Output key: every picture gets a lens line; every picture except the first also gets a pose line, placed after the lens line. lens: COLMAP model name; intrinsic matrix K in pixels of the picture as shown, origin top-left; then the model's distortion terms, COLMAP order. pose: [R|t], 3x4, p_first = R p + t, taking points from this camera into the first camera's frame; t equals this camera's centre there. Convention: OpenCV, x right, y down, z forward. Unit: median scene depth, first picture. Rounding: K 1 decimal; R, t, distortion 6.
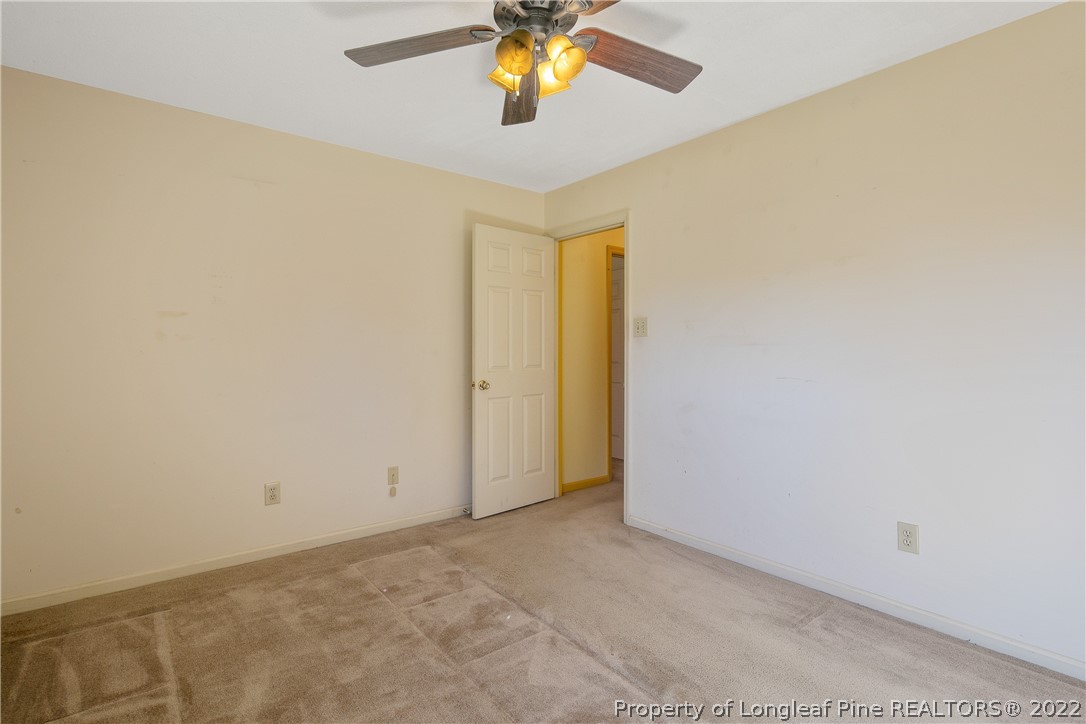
lens RADIAL K [[531.3, 0, 545.2], [0, 531.3, 349.0], [0, 0, 1]] dist [0.003278, -0.000283]
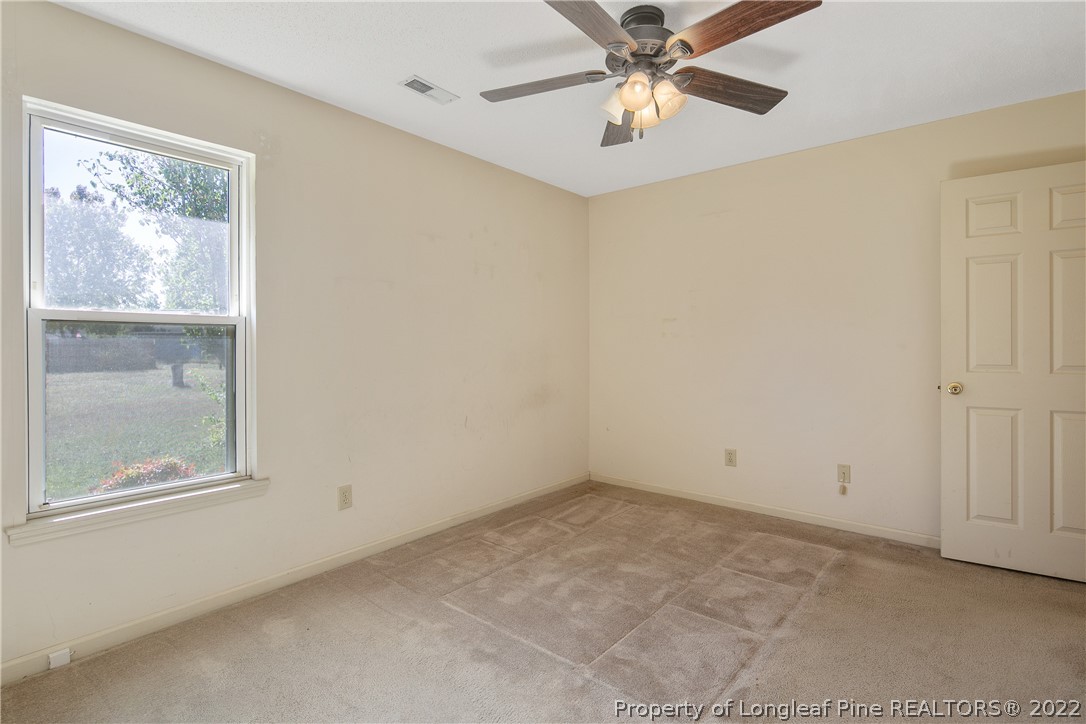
lens RADIAL K [[531.3, 0, 545.2], [0, 531.3, 349.0], [0, 0, 1]] dist [0.003278, -0.000283]
pose [[0.203600, 0.005336, -0.979040, 0.598427], [0.002095, 0.999980, 0.005885, 0.006250], [0.979052, -0.003249, 0.203585, 0.299474]]
